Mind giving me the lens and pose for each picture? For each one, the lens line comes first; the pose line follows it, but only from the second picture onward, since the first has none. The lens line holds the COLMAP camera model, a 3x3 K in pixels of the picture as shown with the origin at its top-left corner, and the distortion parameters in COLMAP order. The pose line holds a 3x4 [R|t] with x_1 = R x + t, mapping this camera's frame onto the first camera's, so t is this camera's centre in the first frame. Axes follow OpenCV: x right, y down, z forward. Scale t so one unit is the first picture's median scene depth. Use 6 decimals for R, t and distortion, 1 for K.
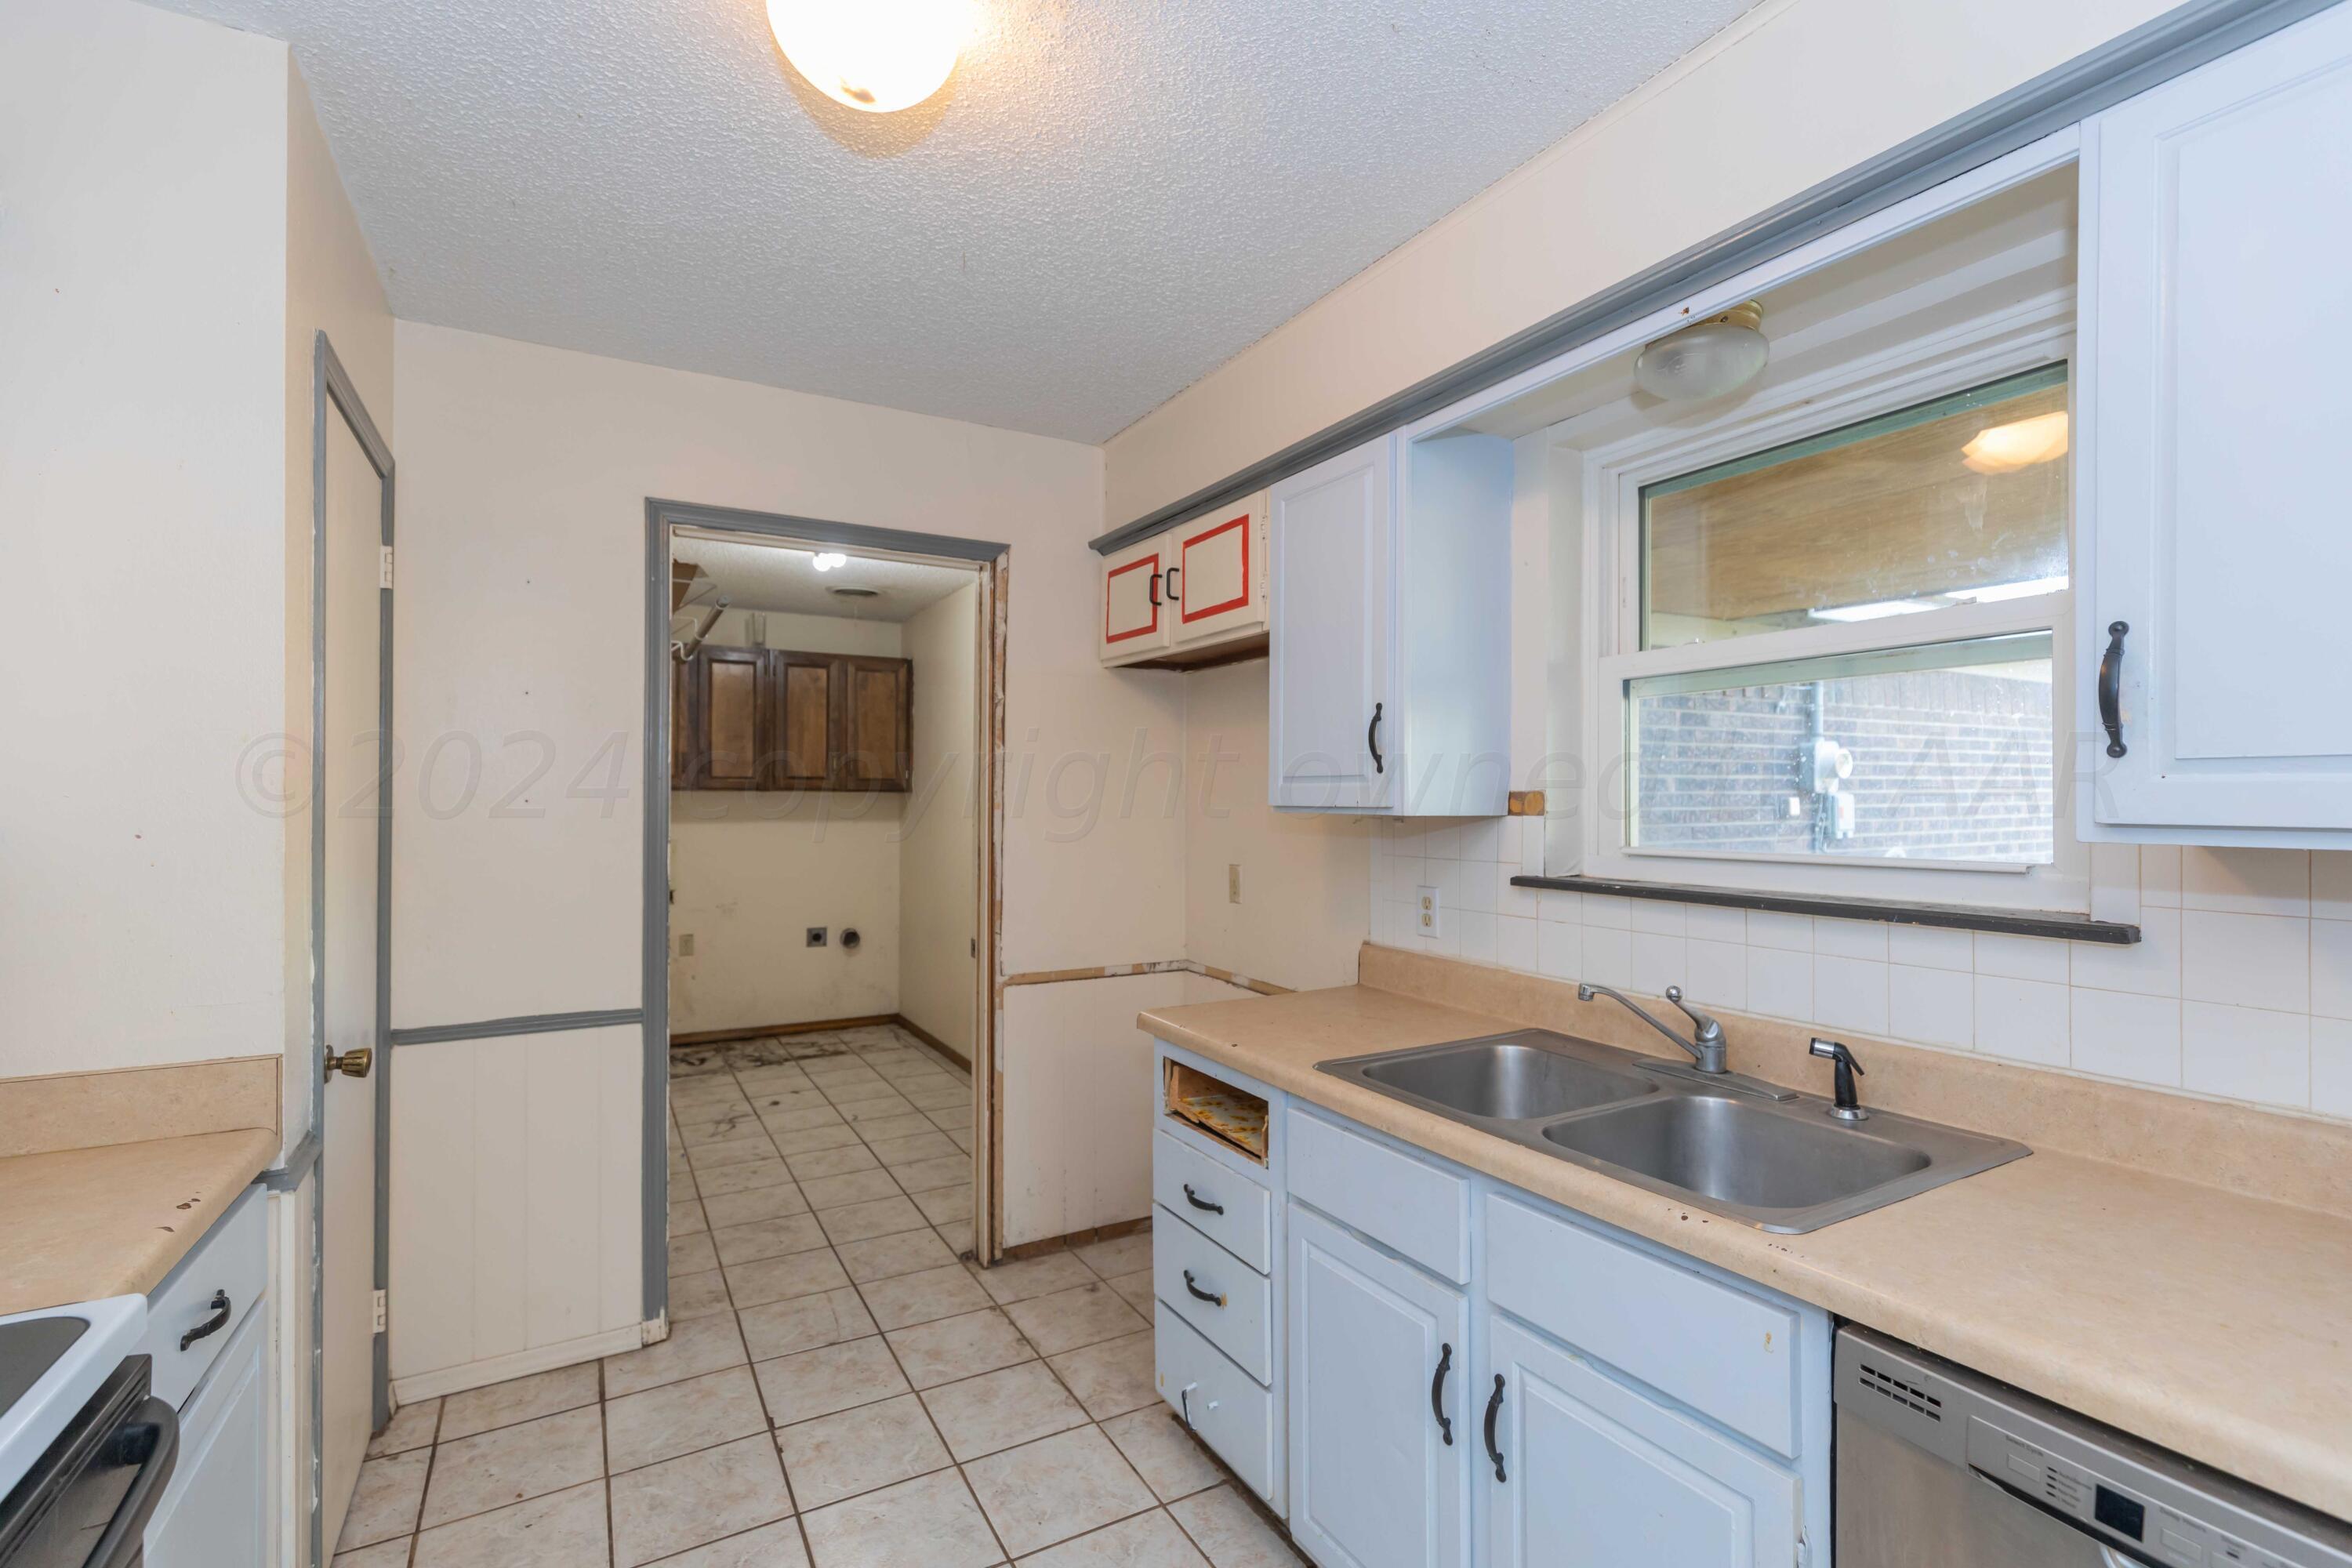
lens RADIAL K [[1032.9, 0, 1239.6], [0, 1032.9, 794.5], [0, 0, 1]] dist [0.002544, -0.000143]
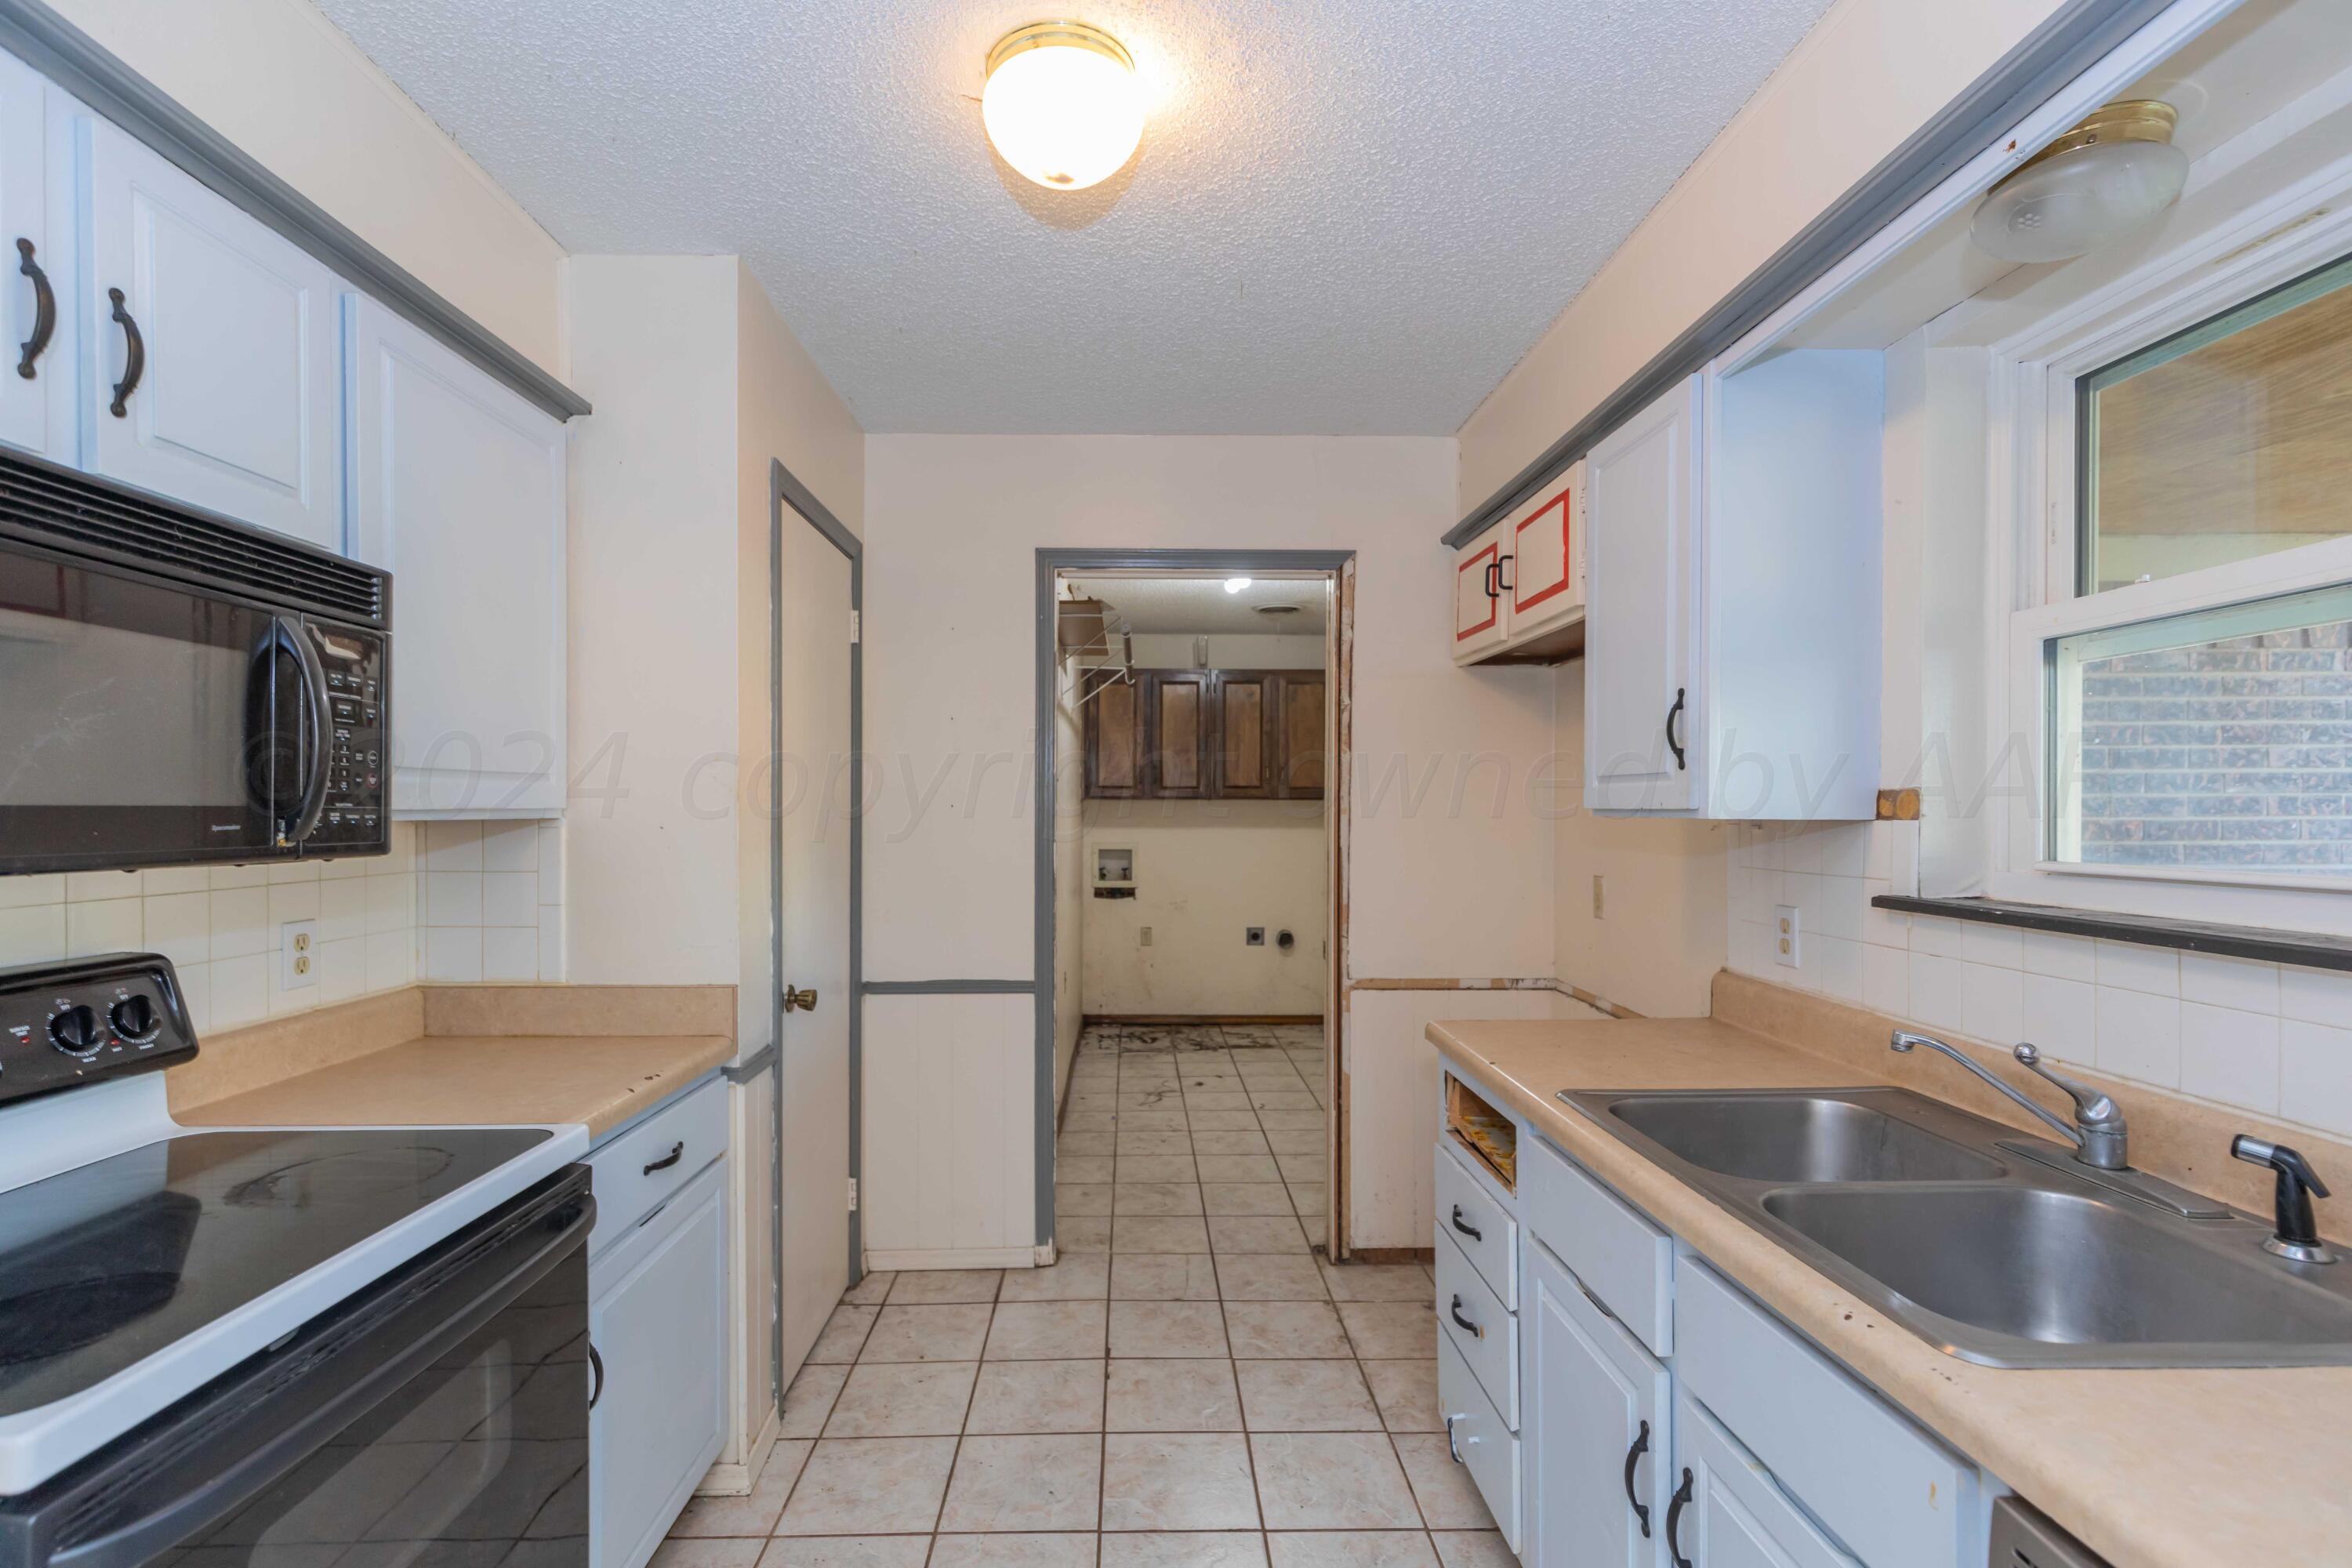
lens RADIAL K [[1071.4, 0, 1217.5], [0, 1071.4, 811.7], [0, 0, 1]] dist [0.002656, 0.000156]
pose [[0.880345, -0.000546, -0.474333, 0.162625], [0.003709, 0.999977, 0.005733, 0.005865], [0.474319, -0.006806, 0.880327, 0.019285]]
